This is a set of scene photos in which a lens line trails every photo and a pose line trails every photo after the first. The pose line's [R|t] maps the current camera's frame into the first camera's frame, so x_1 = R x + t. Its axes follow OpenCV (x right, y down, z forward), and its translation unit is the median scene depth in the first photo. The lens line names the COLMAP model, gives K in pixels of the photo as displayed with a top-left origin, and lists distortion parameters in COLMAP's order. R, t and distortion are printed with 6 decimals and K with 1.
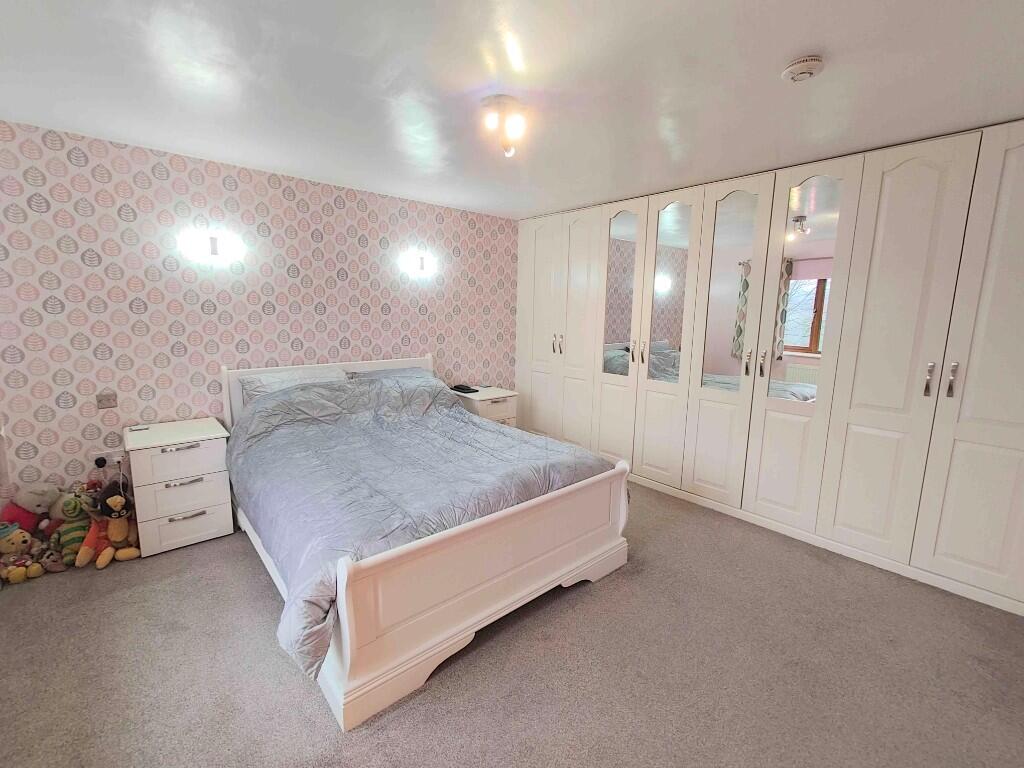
lens RADIAL K [[452.7, 0, 513.6], [0, 452.7, 383.3], [0, 0, 1]] dist [0.010865, 0.000159]
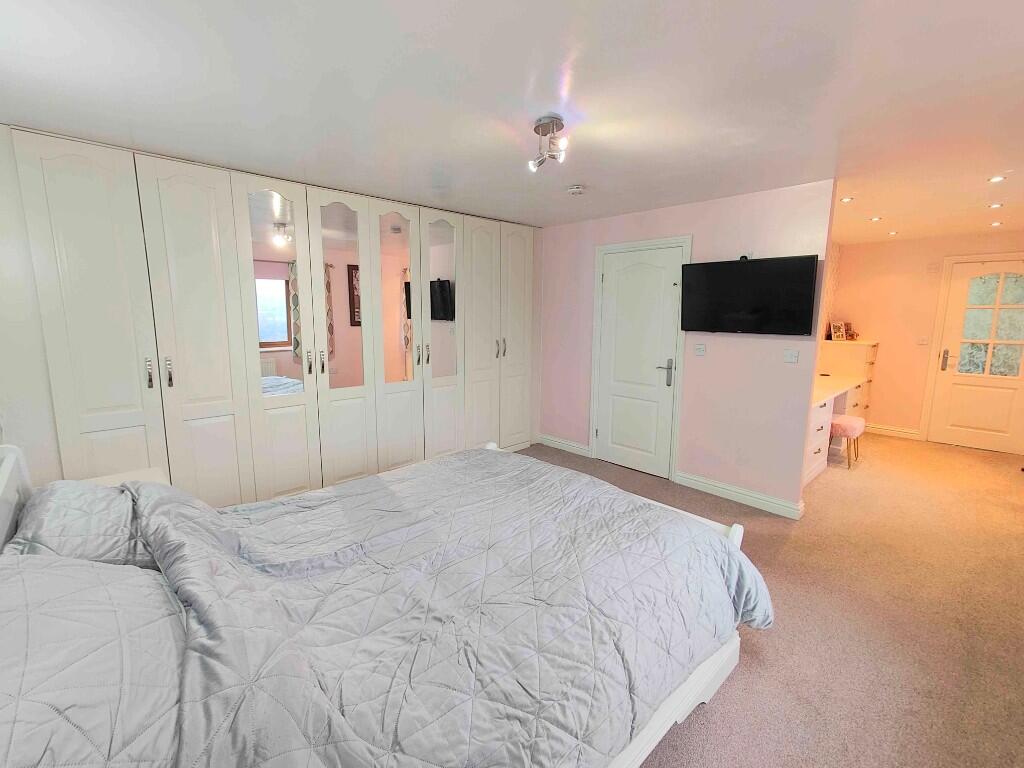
lens RADIAL K [[452.7, 0, 512.4], [0, 452.7, 383.8], [0, 0, 1]] dist [0.010865, 0.000159]
pose [[-0.039744, -0.170031, 0.984637, -0.612406], [0.155939, 0.972286, 0.174192, -0.121224], [-0.986967, 0.160466, -0.012128, 0.646676]]
